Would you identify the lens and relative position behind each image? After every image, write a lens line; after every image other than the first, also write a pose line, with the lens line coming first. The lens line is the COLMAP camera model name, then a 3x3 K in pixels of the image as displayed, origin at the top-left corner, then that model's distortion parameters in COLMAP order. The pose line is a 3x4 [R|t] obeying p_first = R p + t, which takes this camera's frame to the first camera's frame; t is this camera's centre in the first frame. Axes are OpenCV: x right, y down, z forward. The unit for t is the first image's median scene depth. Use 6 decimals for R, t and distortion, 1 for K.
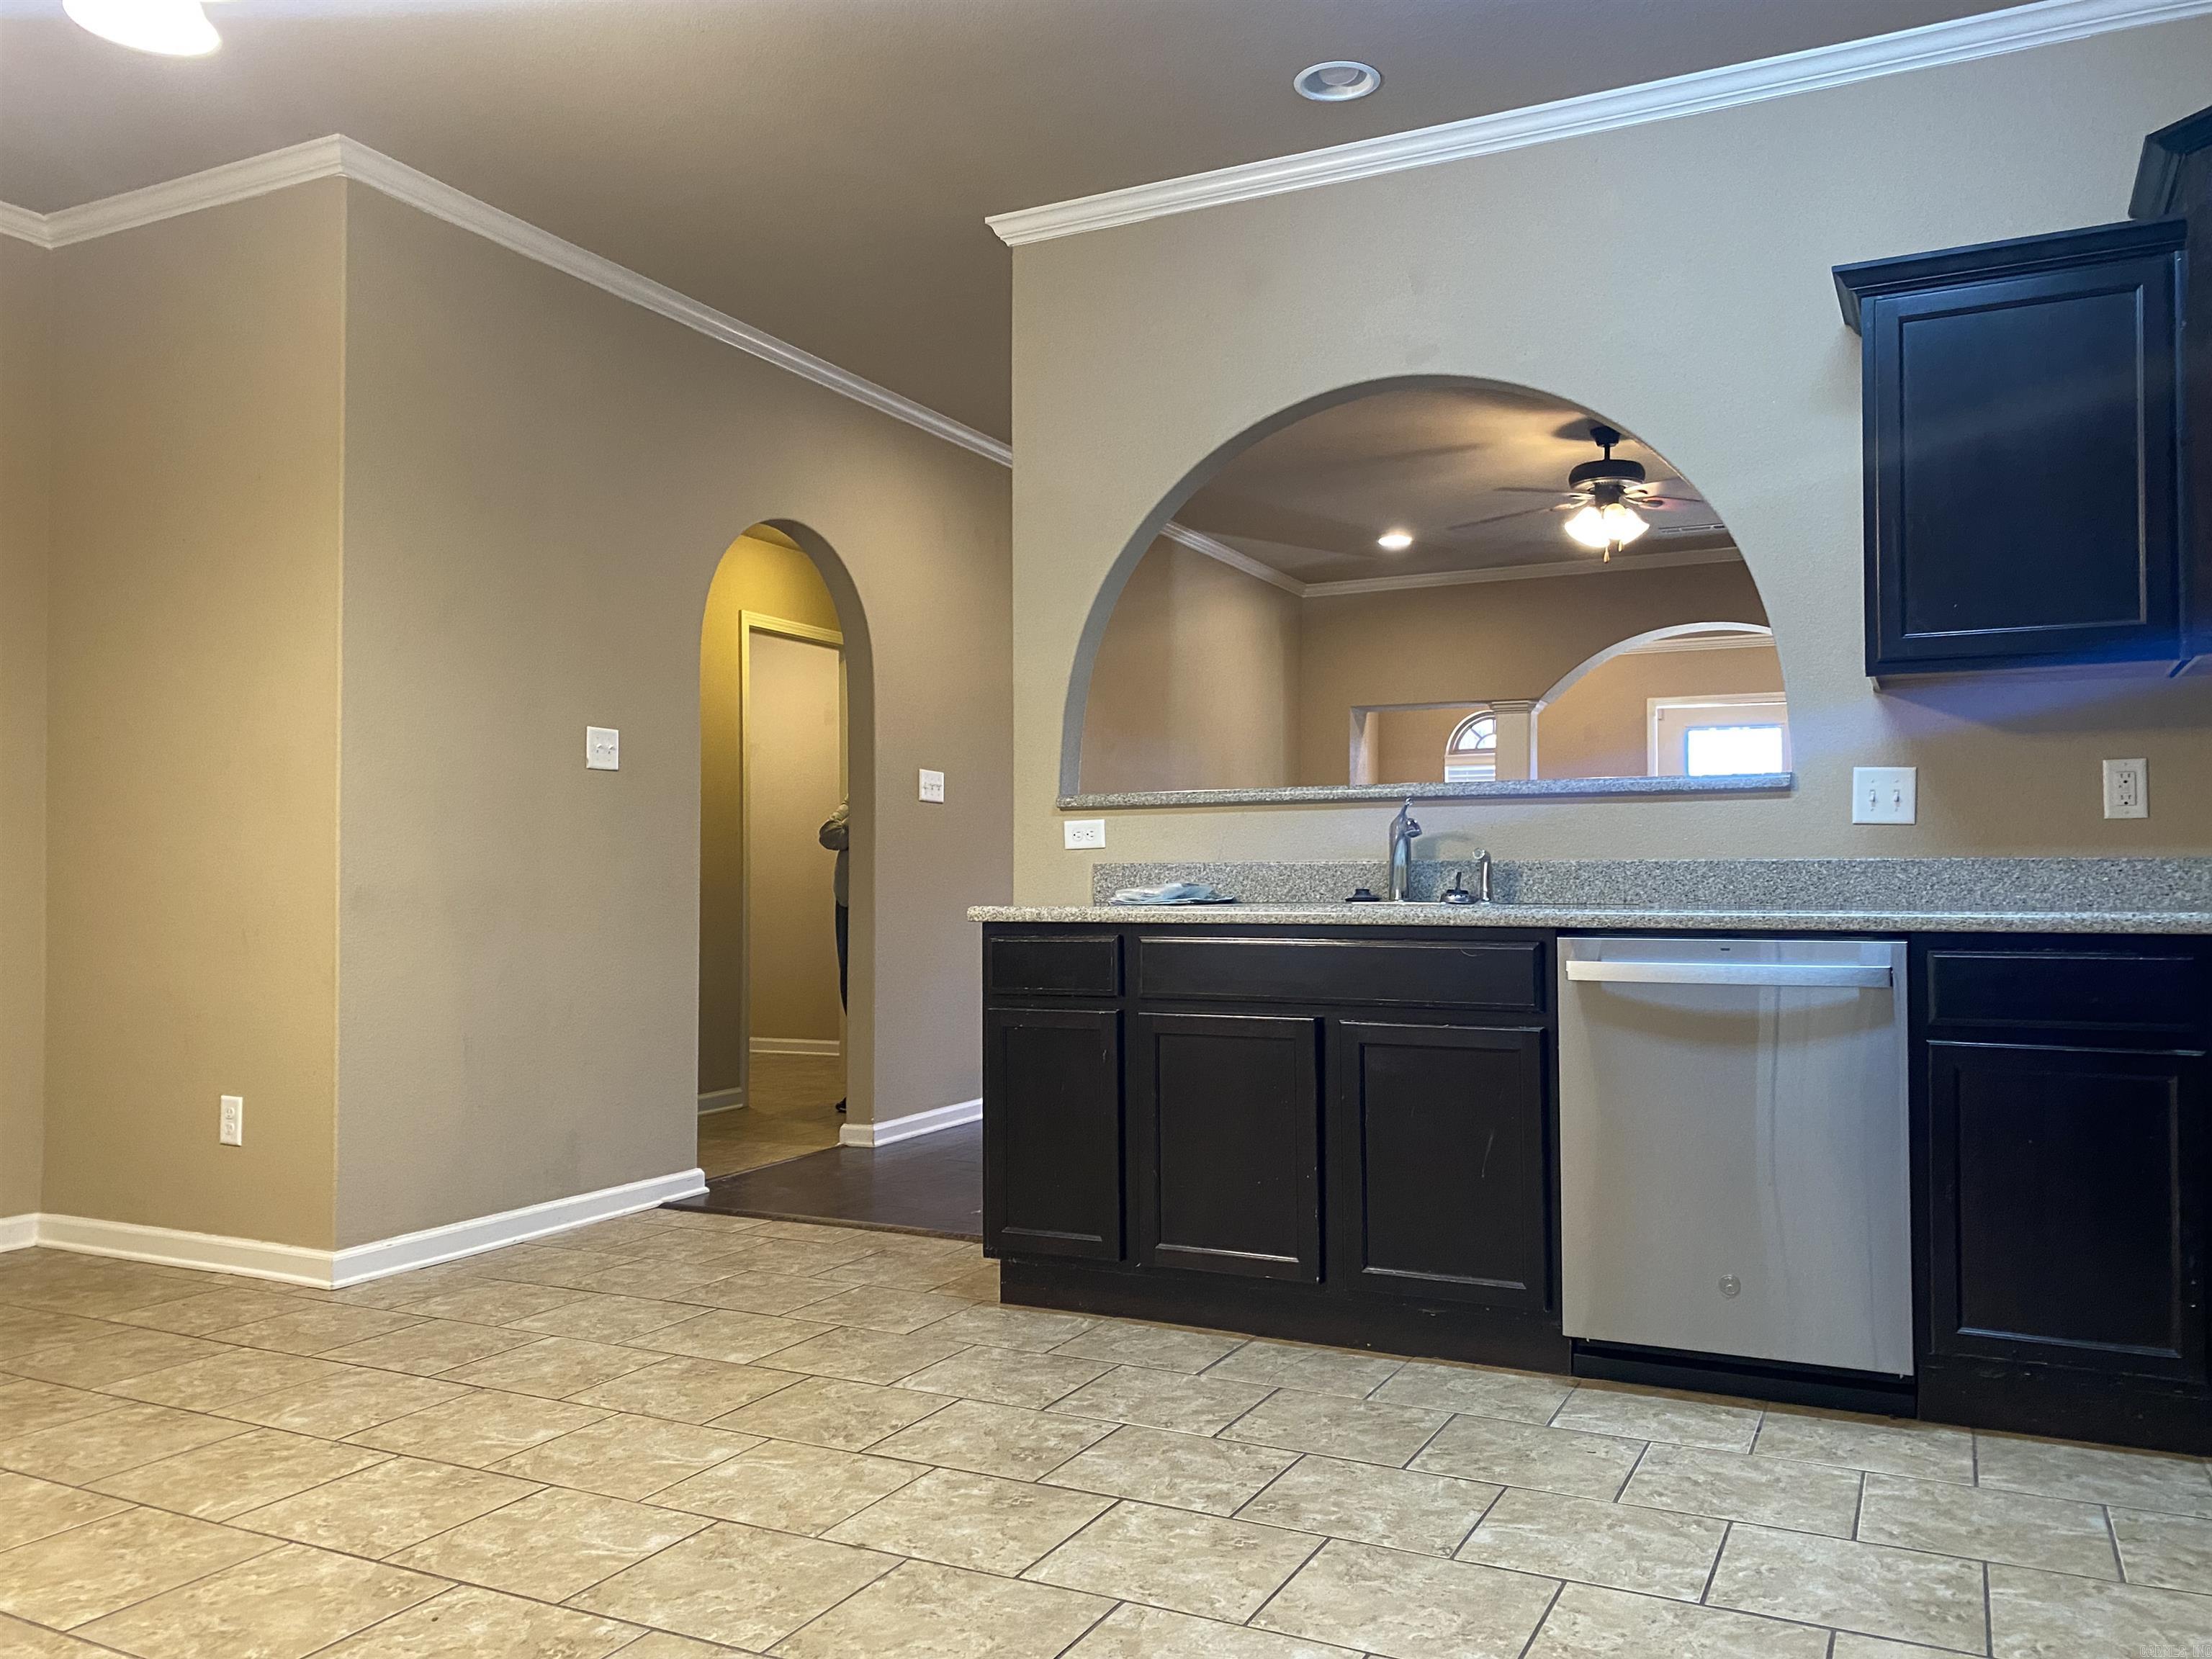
lens RADIAL K [[1680.9, 0, 1119.1], [0, 1680.9, 834.2], [0, 0, 1]] dist [0.029210, -0.029697]
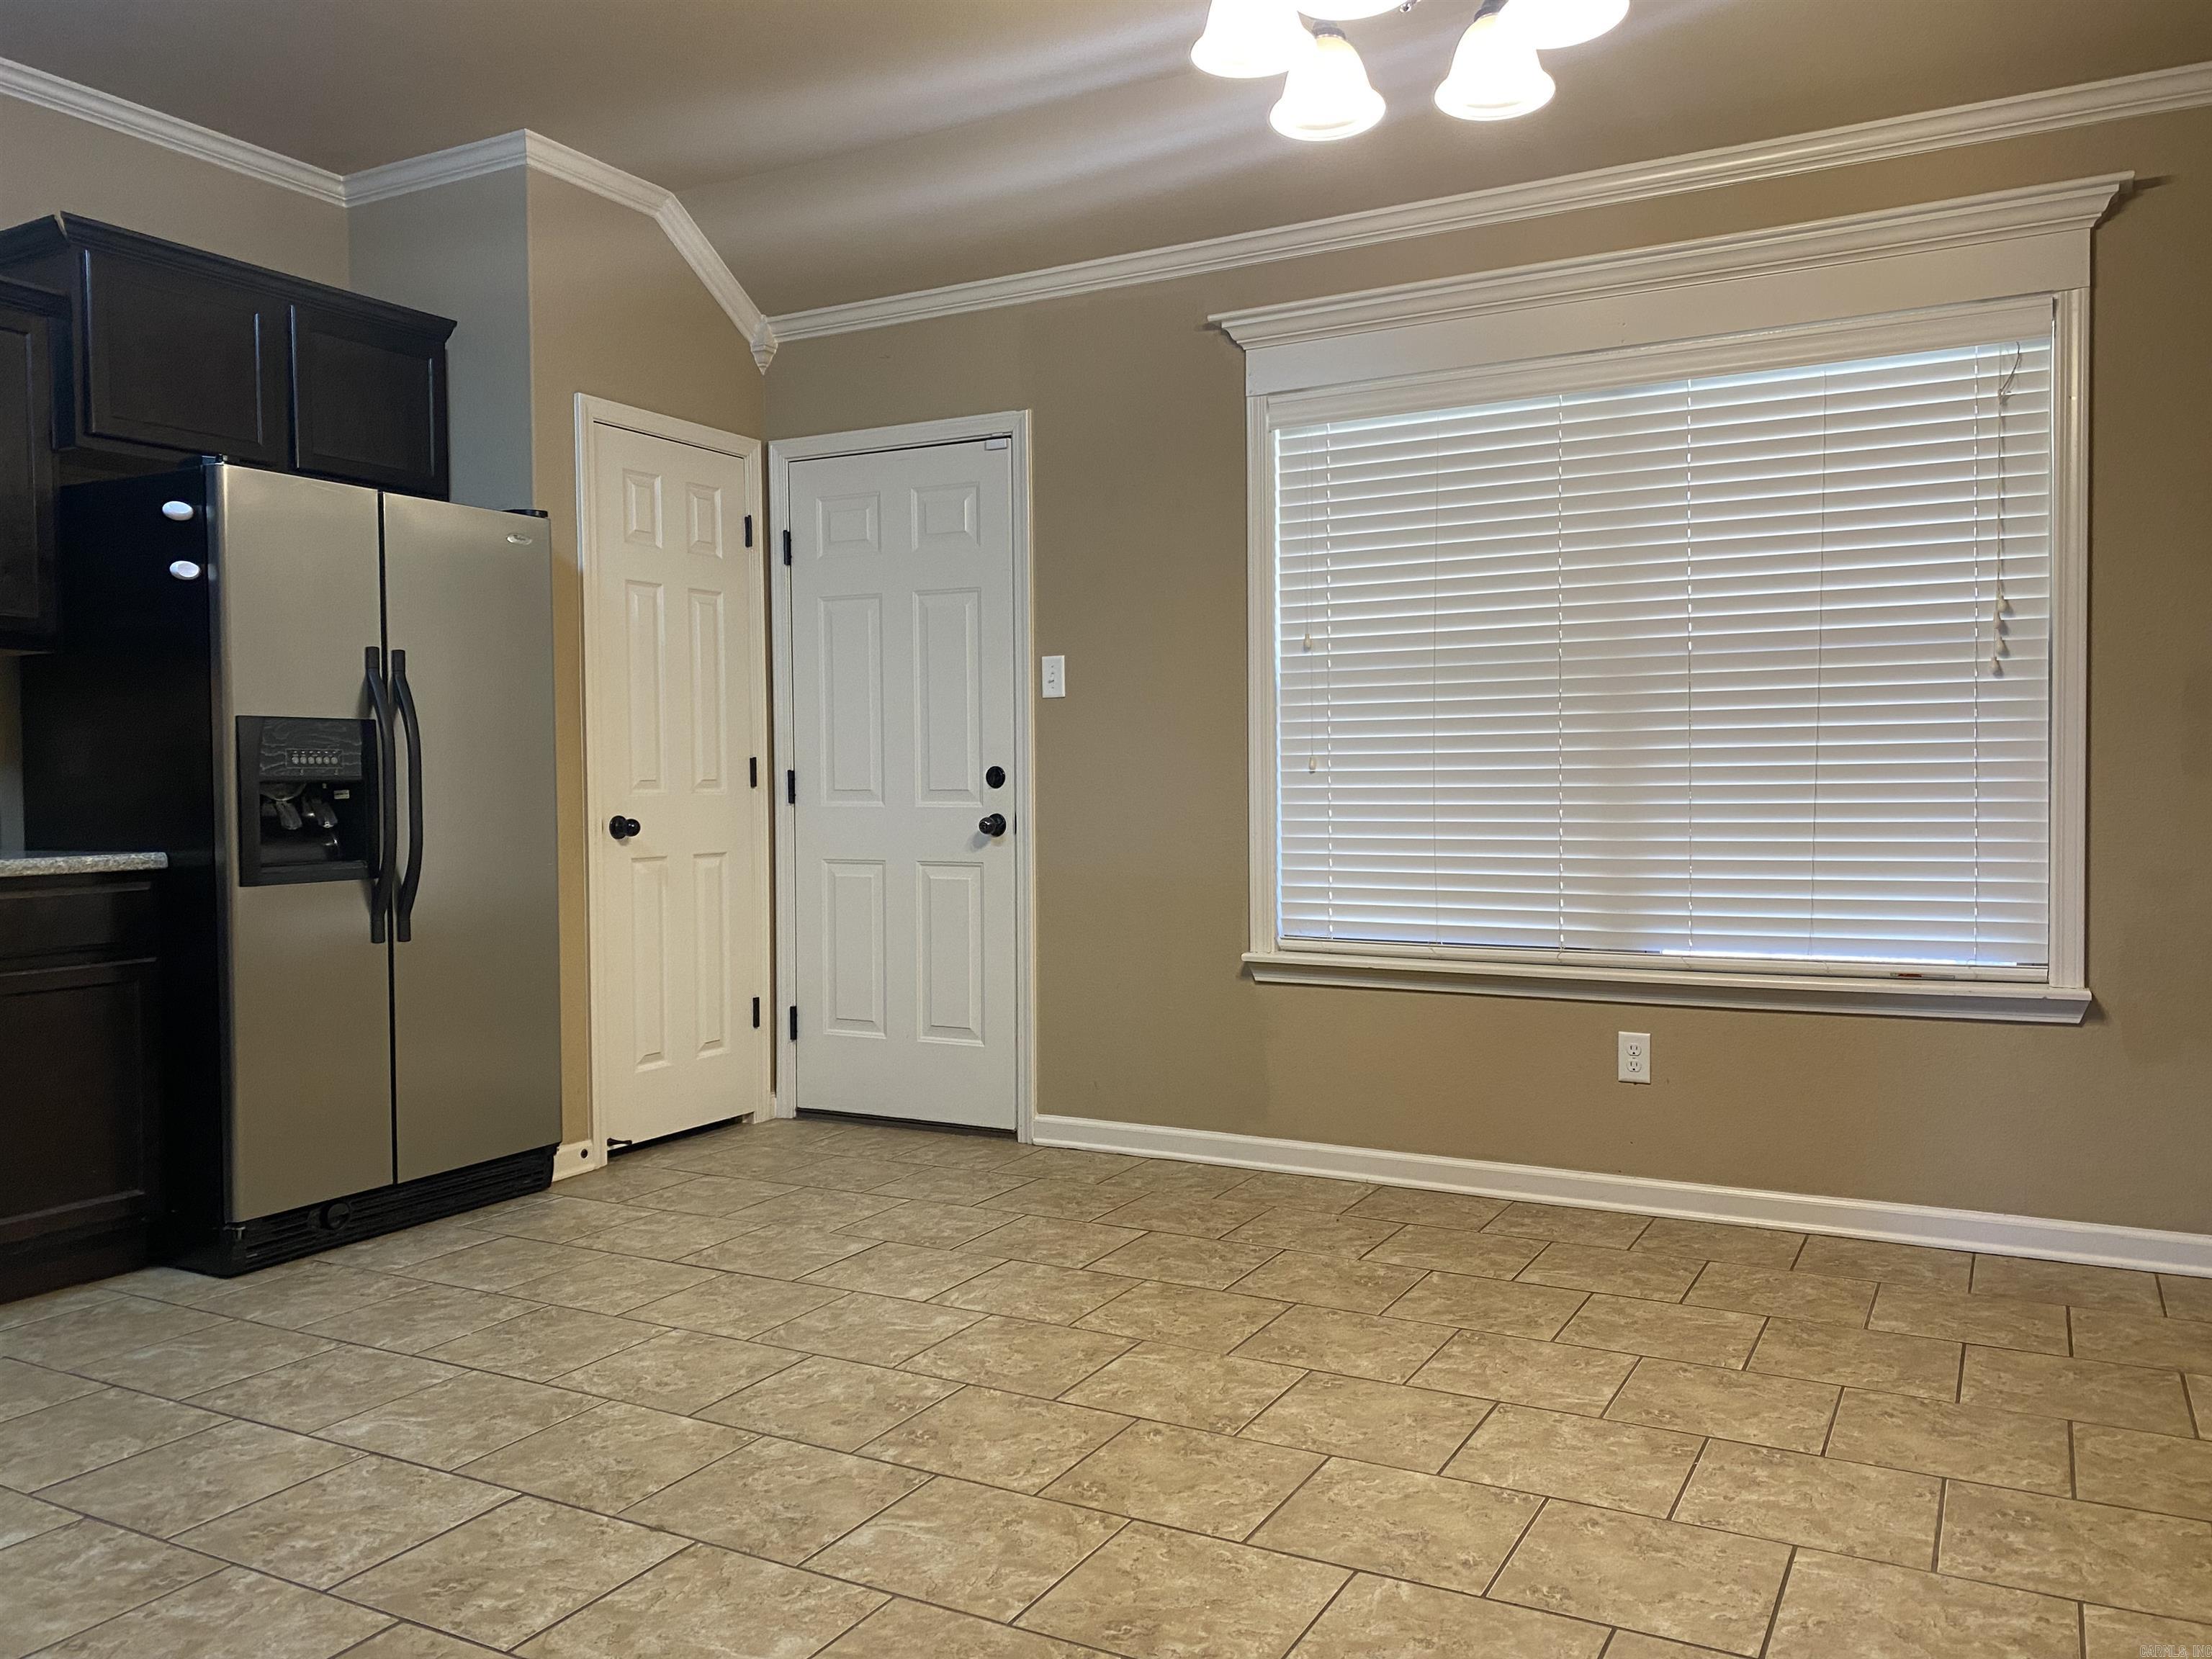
lens RADIAL K [[1680.9, 0, 1130.4], [0, 1680.9, 818.7], [0, 0, 1]] dist [0.029210, -0.029697]
pose [[-0.999370, 0.008197, 0.034529, -0.463895], [0.007869, 0.999923, -0.009608, 0.020829], [-0.034605, -0.009330, -0.999357, 1.965259]]
